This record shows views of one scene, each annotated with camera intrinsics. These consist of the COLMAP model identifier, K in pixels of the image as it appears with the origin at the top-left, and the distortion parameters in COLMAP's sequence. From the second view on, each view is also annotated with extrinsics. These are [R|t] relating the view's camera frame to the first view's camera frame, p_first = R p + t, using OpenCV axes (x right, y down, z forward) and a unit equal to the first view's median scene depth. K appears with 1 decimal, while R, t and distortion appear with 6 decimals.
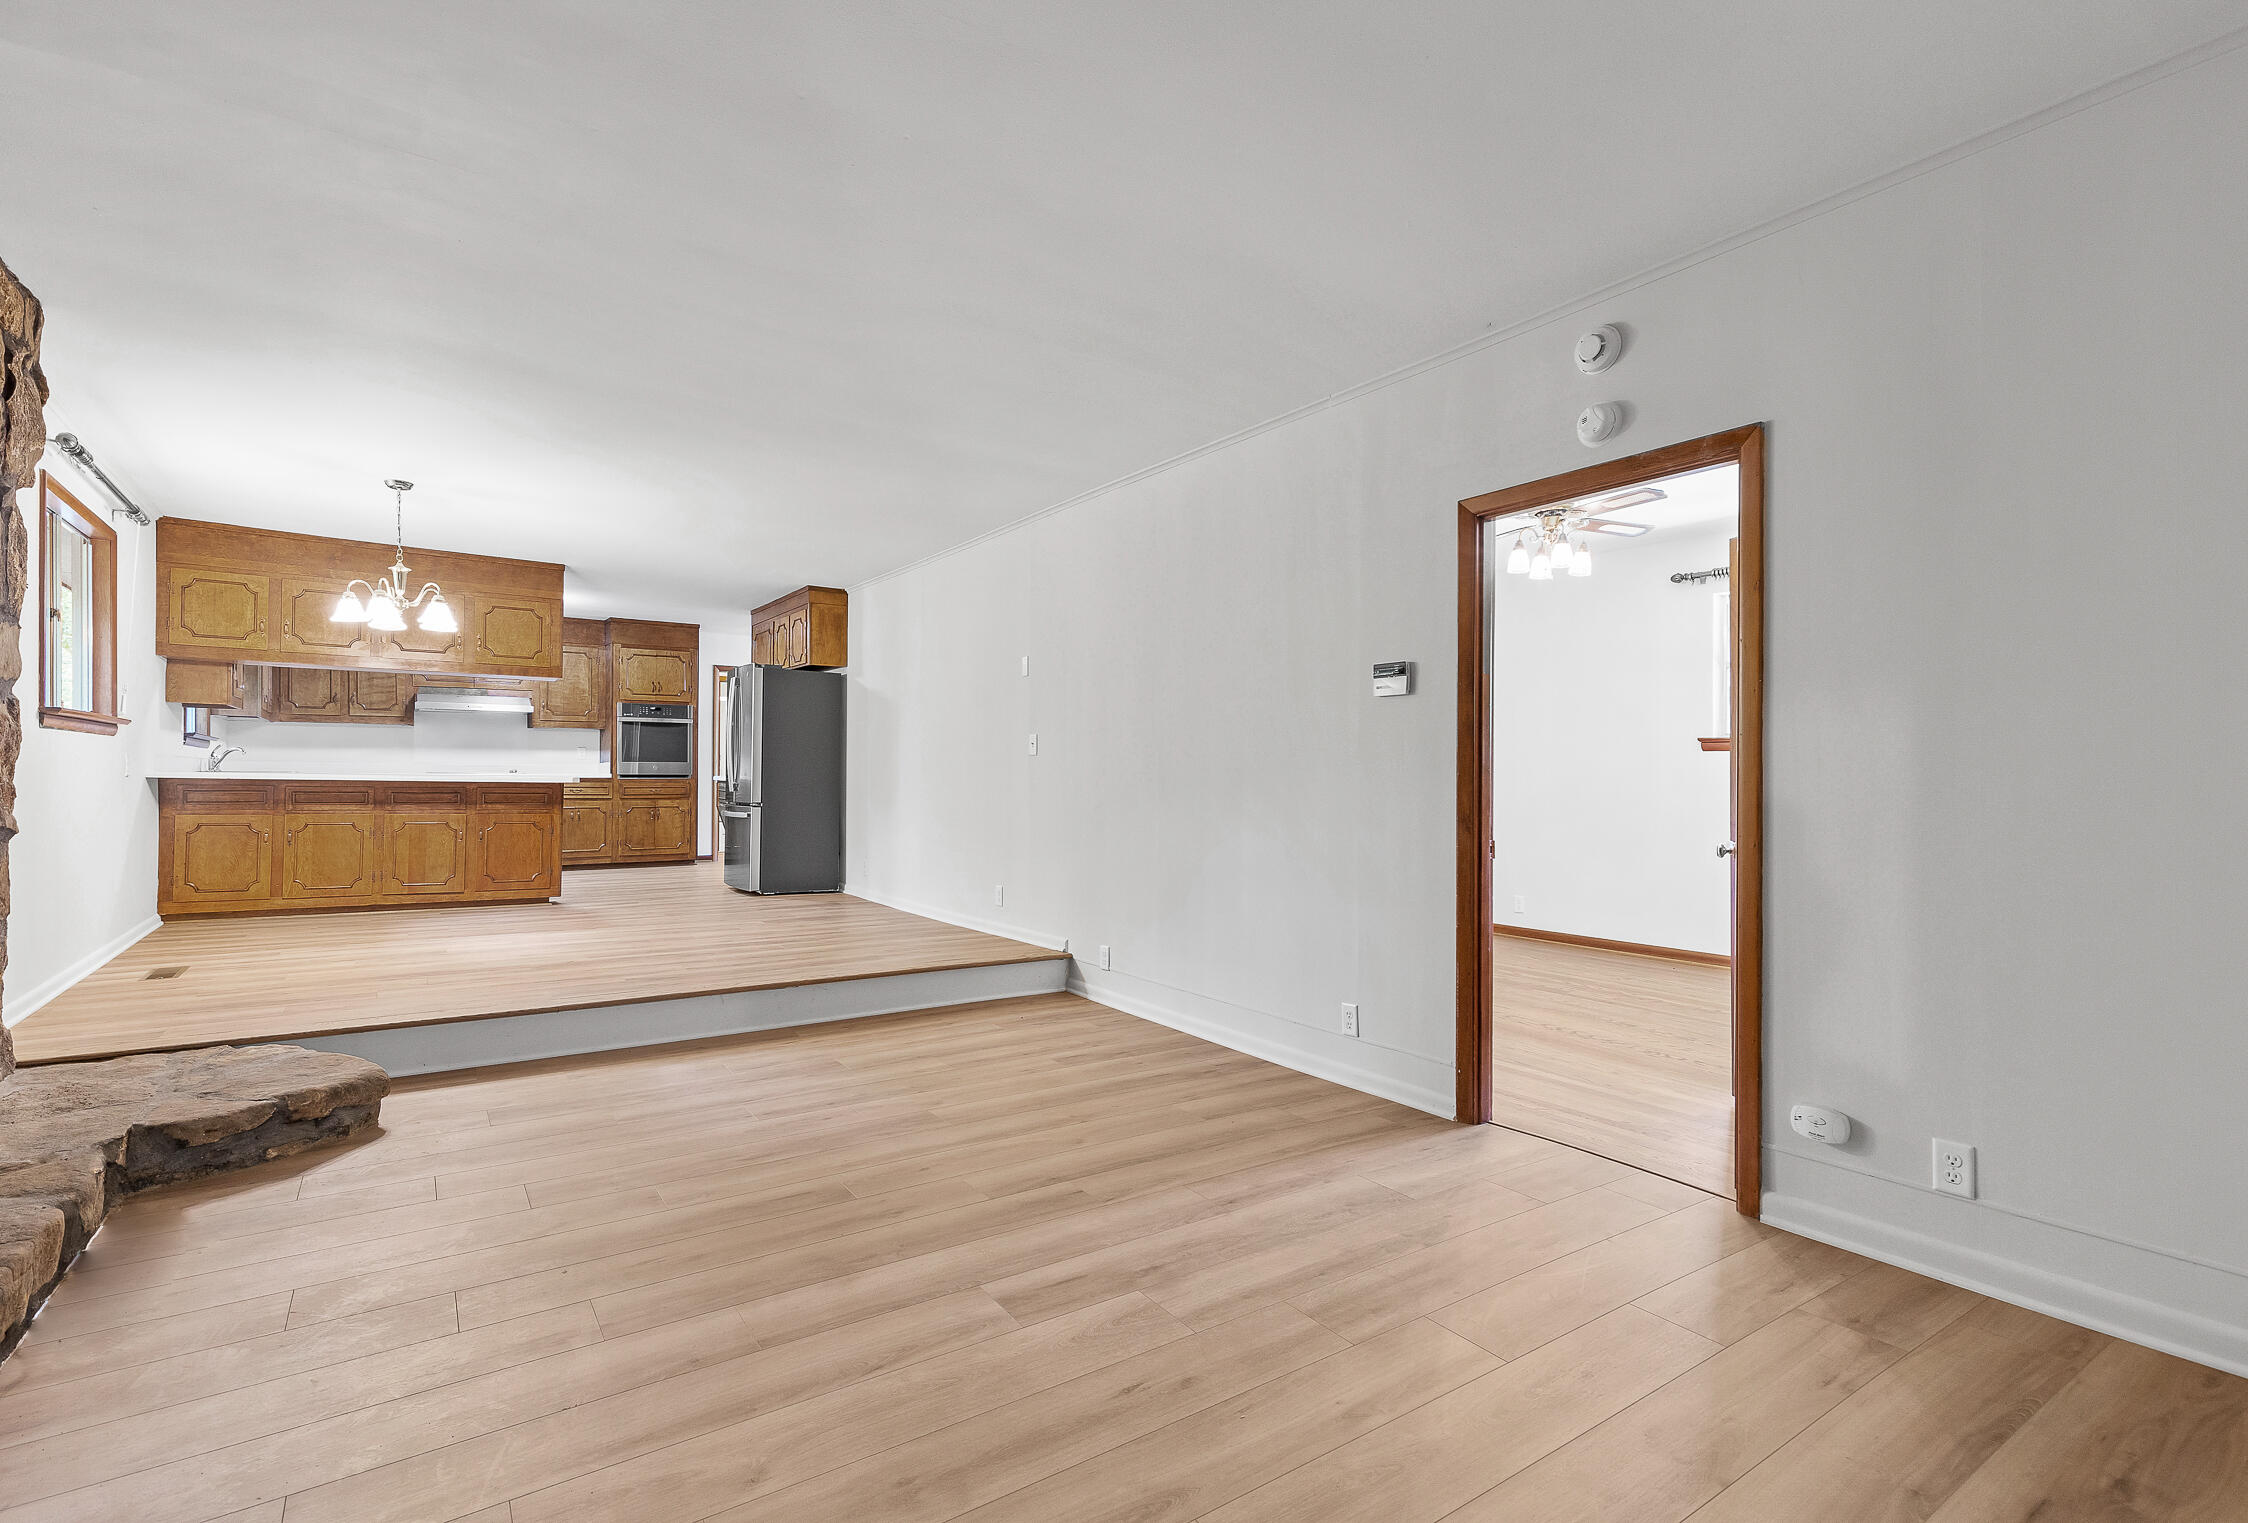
lens RADIAL K [[1040.7, 0, 1126.9], [0, 1040.7, 768.9], [0, 0, 1]] dist [0.010997, -0.002077]
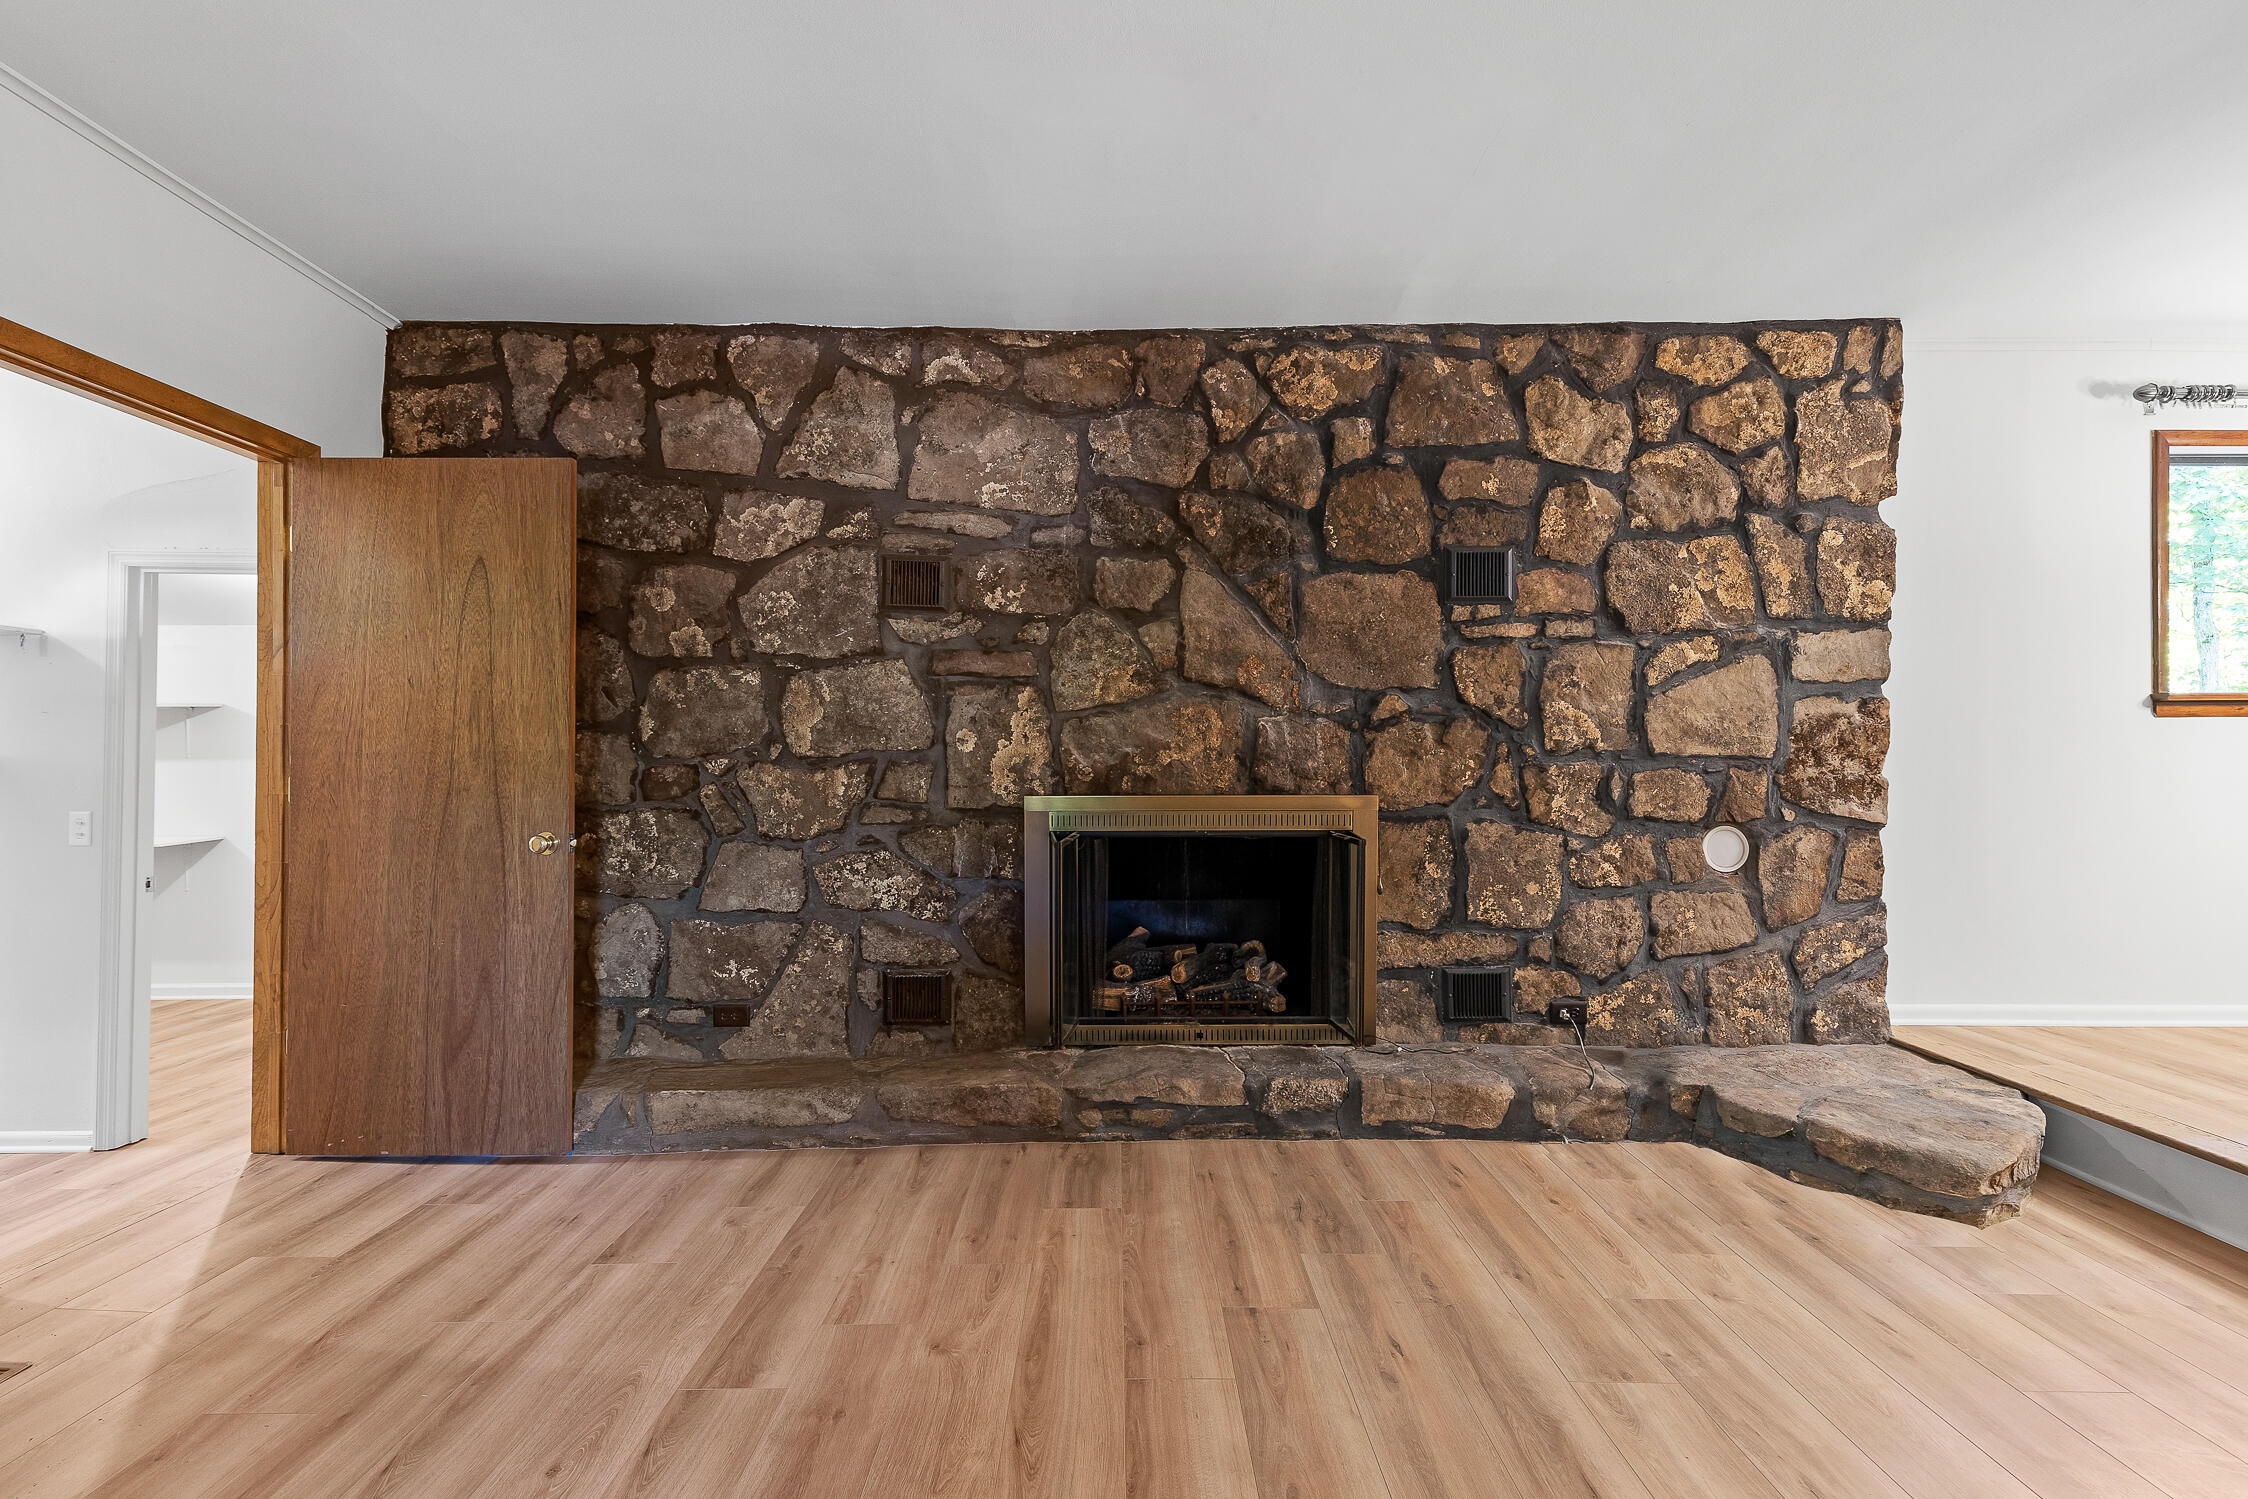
lens RADIAL K [[1040.7, 0, 1114.4], [0, 1040.7, 759.4], [0, 0, 1]] dist [0.010997, -0.002077]
pose [[-0.583726, -0.010980, -0.811877, 0.141349], [0.000232, 0.999906, -0.013689, 0.005764], [0.811951, -0.008179, -0.583668, 0.521717]]
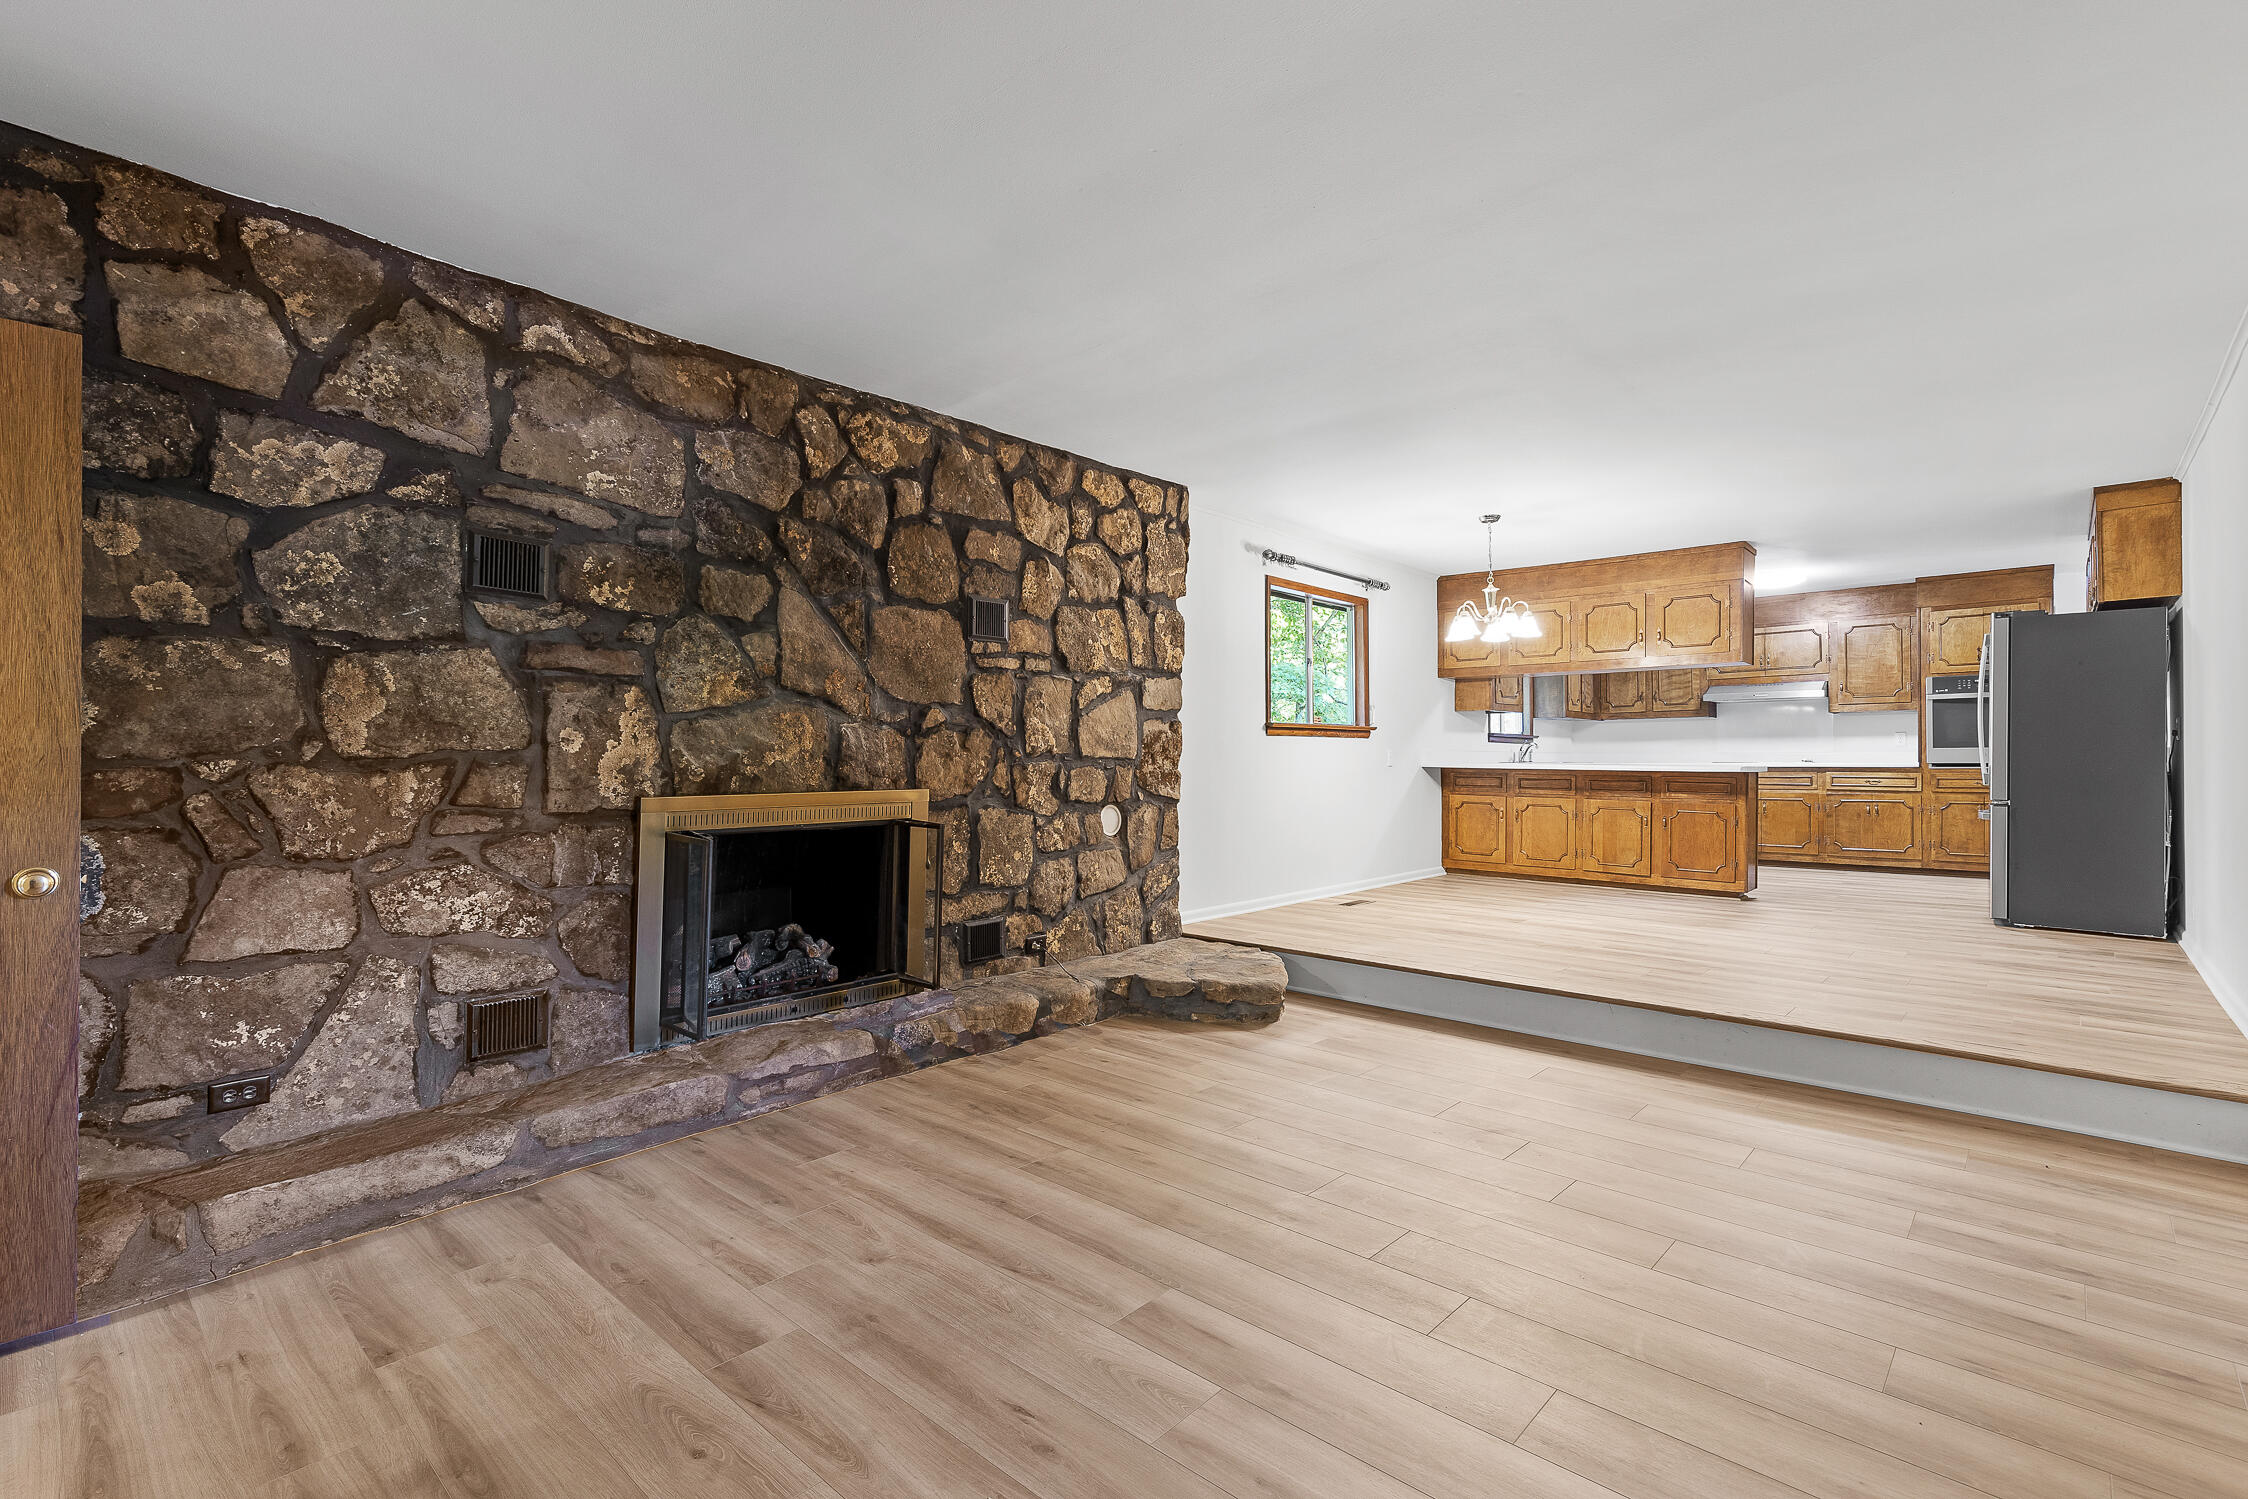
lens RADIAL K [[1040.7, 0, 1116.3], [0, 1040.7, 755.5], [0, 0, 1]] dist [0.010997, -0.002077]
pose [[0.209141, -0.013194, -0.977796, 0.308134], [0.009351, 0.999890, -0.011492, 0.004254], [0.977841, -0.006740, 0.209242, 0.287883]]
